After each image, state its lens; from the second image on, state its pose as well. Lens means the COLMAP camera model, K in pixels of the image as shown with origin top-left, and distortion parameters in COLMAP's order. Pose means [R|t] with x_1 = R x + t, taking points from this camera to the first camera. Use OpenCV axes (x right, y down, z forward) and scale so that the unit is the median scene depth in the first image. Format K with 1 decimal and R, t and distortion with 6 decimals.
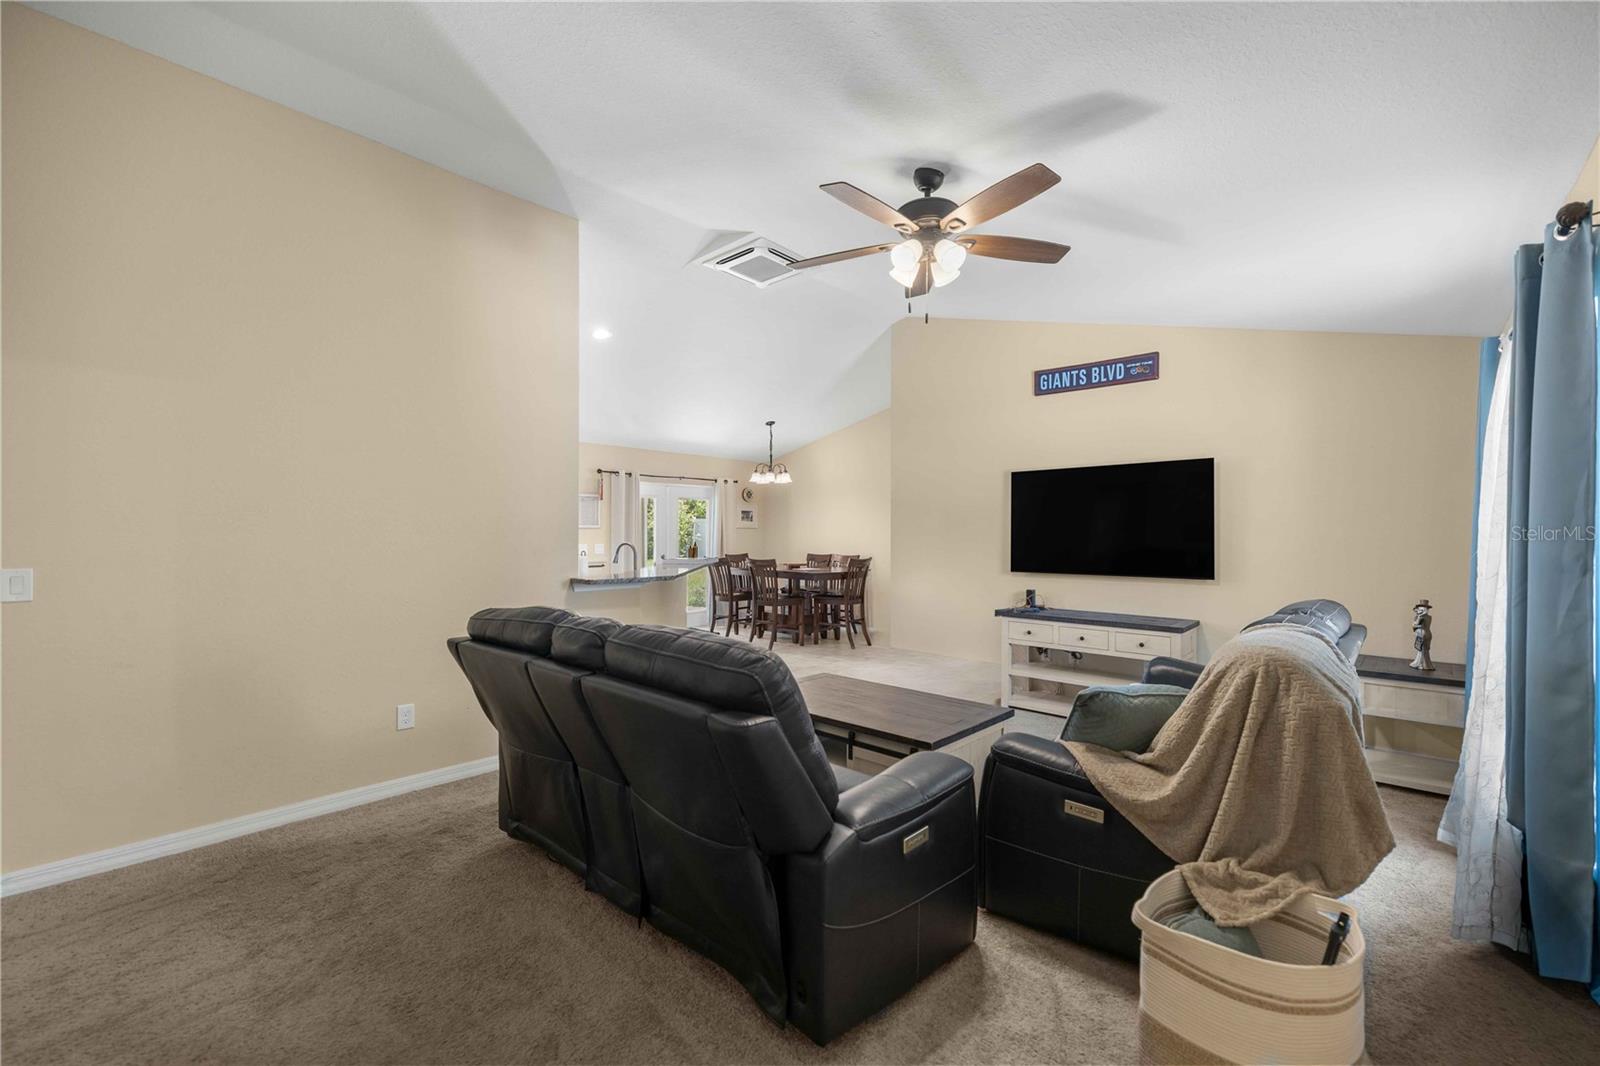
lens RADIAL K [[671.7, 0, 794.7], [0, 671.7, 534.6], [0, 0, 1]] dist [0.001081, 0.000248]
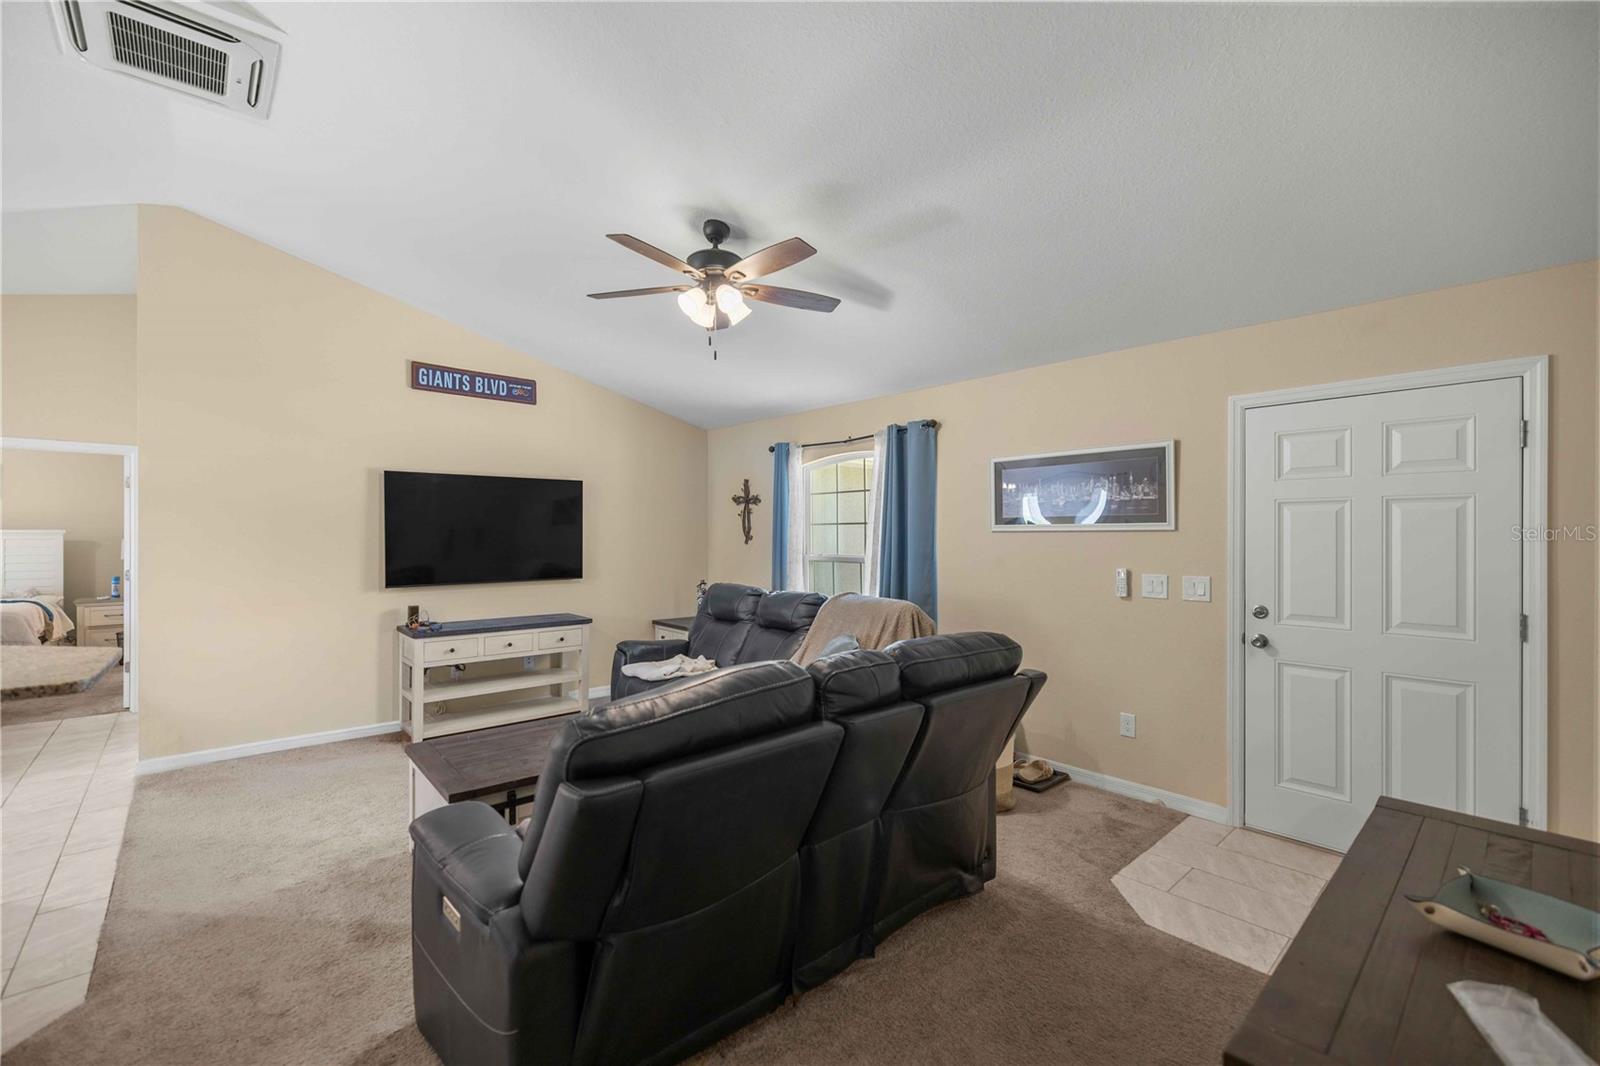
lens RADIAL K [[672.0, 0, 794.3], [0, 672.0, 536.8], [0, 0, 1]] dist [-0.002468, -0.000646]
pose [[0.099871, -0.003488, 0.994994, -0.477478], [0.000949, 0.999994, 0.003410, -0.011753], [-0.995000, 0.000604, 0.099874, 0.402969]]
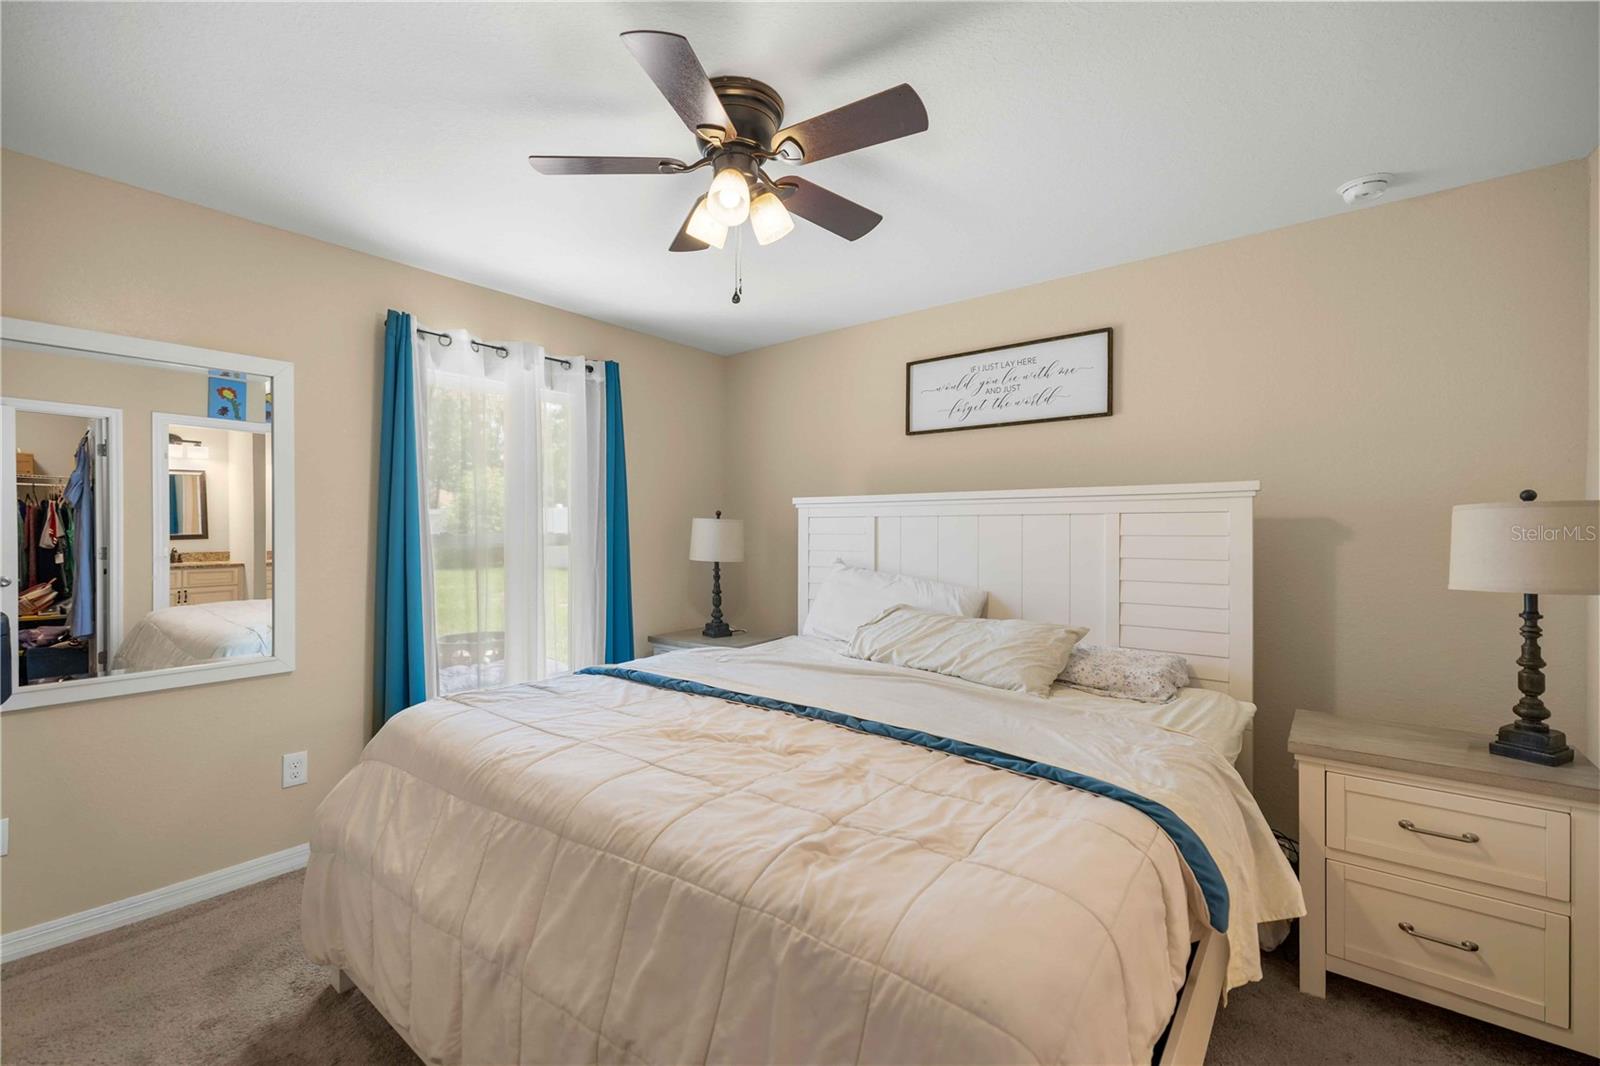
lens RADIAL K [[671.7, 0, 794.7], [0, 671.7, 534.6], [0, 0, 1]] dist [0.001081, 0.000248]
pose [[0.998271, -0.006037, 0.058461, 0.428729], [0.005879, 0.999979, 0.002875, 0.008501], [-0.058477, -0.002526, 0.998286, 1.629183]]
